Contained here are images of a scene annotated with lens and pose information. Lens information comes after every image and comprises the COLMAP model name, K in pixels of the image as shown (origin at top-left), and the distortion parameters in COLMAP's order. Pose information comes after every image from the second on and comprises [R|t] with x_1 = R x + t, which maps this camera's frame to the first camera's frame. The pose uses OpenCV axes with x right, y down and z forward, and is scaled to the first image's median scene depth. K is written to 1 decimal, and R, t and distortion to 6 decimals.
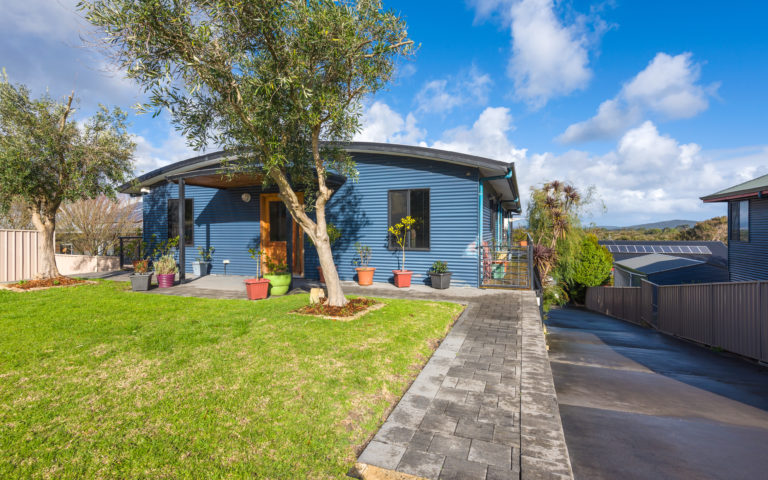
lens RADIAL K [[360.3, 0, 382.5], [0, 360.3, 252.0], [0, 0, 1]] dist [0.001981, -0.000160]
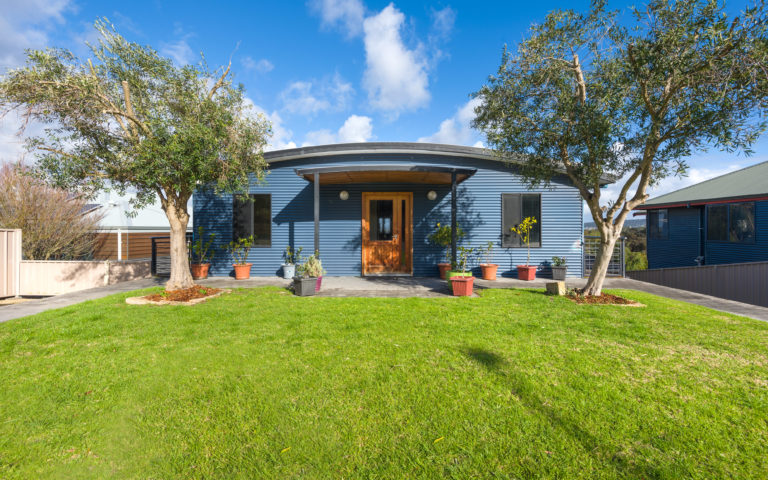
lens RADIAL K [[360.3, 0, 382.5], [0, 360.3, 252.0], [0, 0, 1]] dist [0.001981, -0.000160]
pose [[0.940498, -0.015181, 0.339460, -0.617657], [0.017418, 0.999842, -0.003542, 0.005095], [-0.339353, 0.009244, 0.940614, 0.063521]]
